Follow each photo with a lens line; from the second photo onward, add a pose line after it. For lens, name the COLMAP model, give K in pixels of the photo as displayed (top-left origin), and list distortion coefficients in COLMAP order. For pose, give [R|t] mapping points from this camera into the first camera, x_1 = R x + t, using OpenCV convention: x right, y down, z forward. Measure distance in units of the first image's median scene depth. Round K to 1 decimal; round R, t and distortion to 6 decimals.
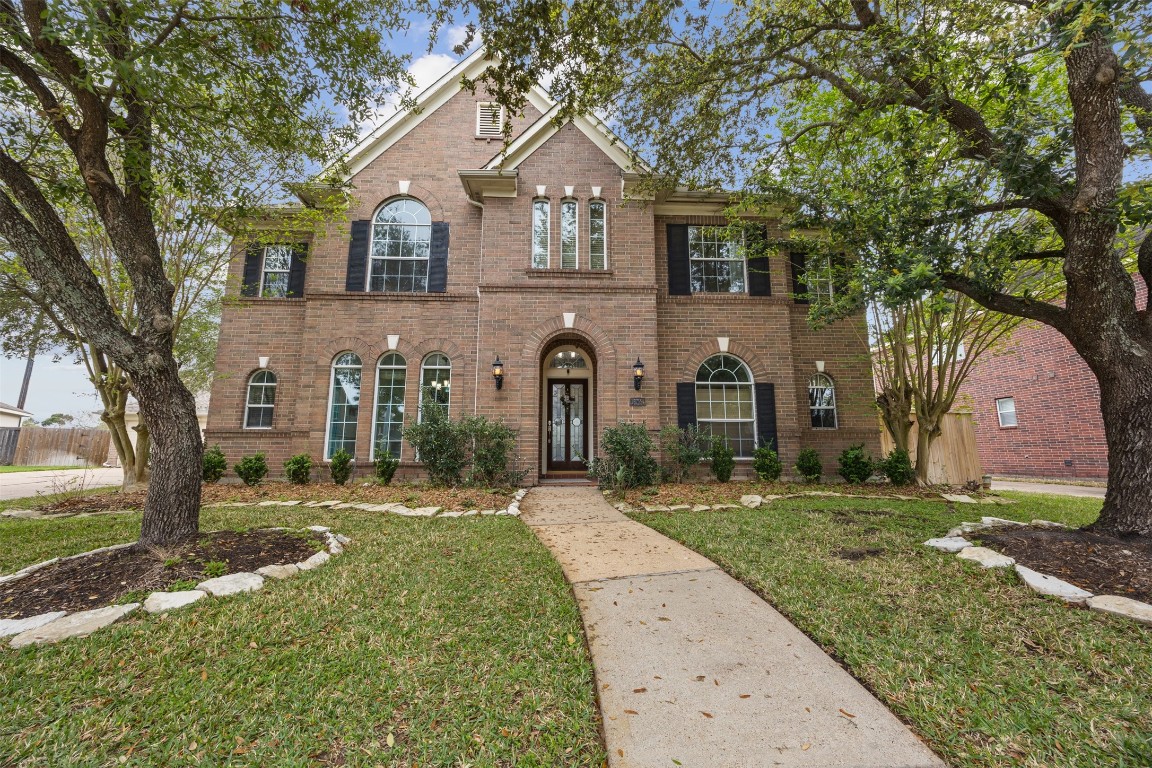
lens RADIAL K [[442.5, 0, 577.8], [0, 442.5, 389.0], [0, 0, 1]] dist [-0.001004, -0.000182]
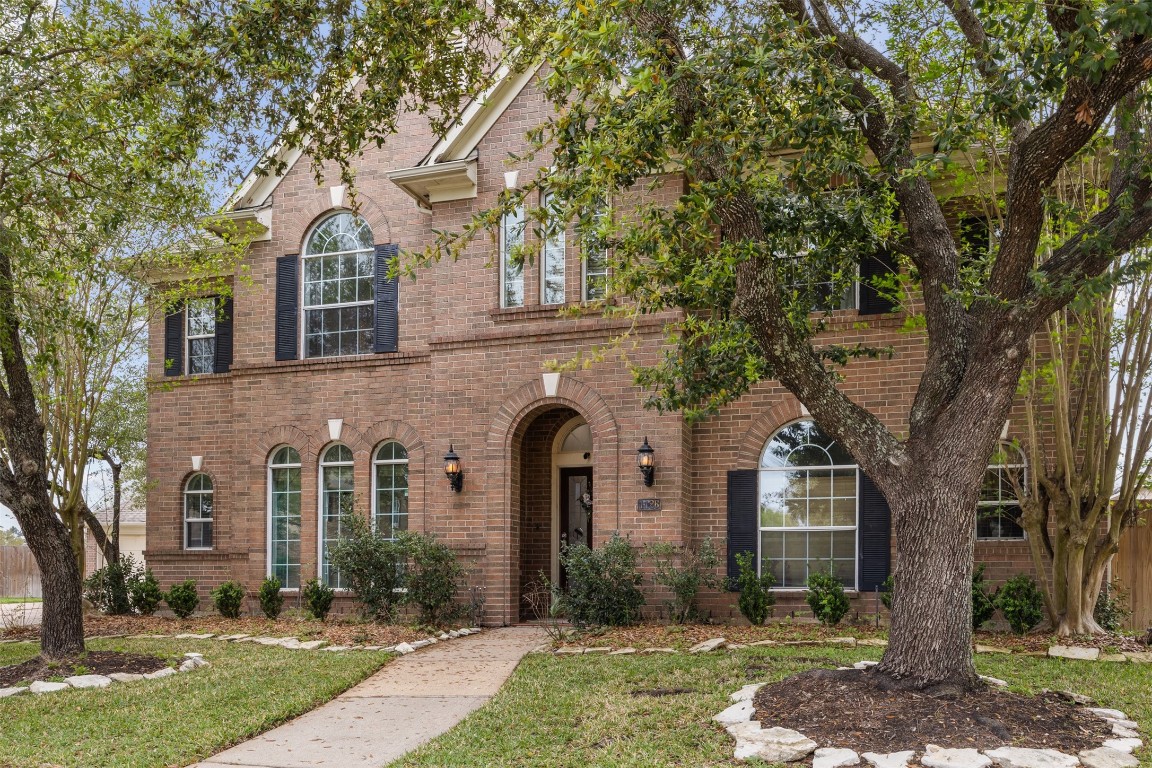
lens RADIAL K [[920.0, 0, 592.5], [0, 920.0, 592.9], [0, 0, 1]] dist [0.002800, -0.000770]
pose [[0.945699, 0.006511, -0.324978, 0.487195], [0.043734, 0.988159, 0.147066, -0.045380], [0.322087, -0.153293, 0.934217, -0.324575]]
